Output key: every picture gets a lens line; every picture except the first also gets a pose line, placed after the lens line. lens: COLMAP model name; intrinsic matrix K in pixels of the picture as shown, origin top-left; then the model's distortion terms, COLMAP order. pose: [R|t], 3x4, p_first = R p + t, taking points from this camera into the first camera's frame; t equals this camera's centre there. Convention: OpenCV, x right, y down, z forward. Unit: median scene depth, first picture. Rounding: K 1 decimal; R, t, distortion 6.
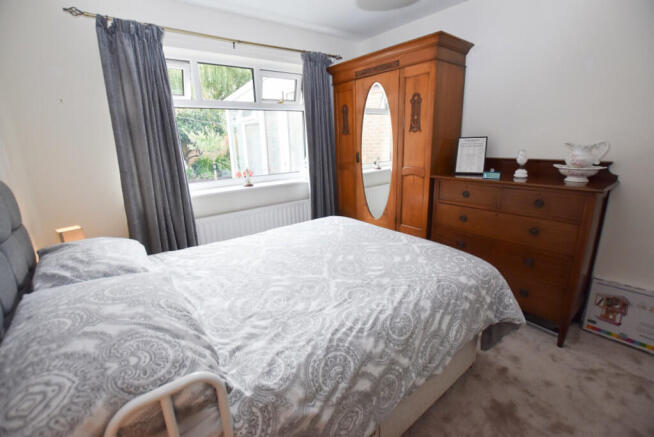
lens RADIAL K [[299.3, 0, 328.8], [0, 299.3, 208.1], [0, 0, 1]] dist [-0.004343, -0.000802]
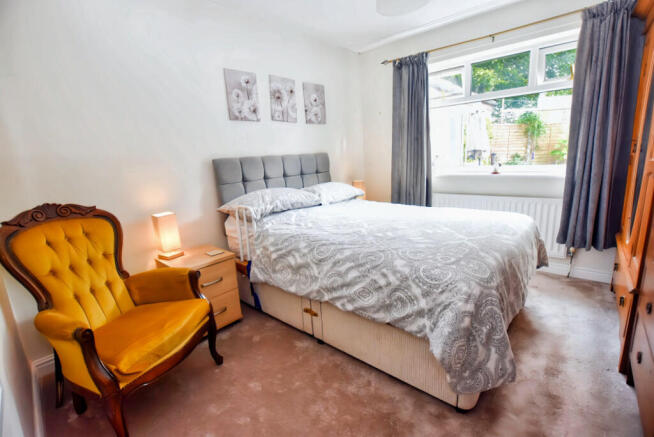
lens RADIAL K [[299.3, 0, 328.8], [0, 299.3, 208.1], [0, 0, 1]] dist [-0.004343, -0.000802]
pose [[0.180746, 0.200297, -0.962918, 0.965462], [-0.181414, 0.969034, 0.167517, -0.043067], [0.966654, 0.144409, 0.211486, 0.394405]]
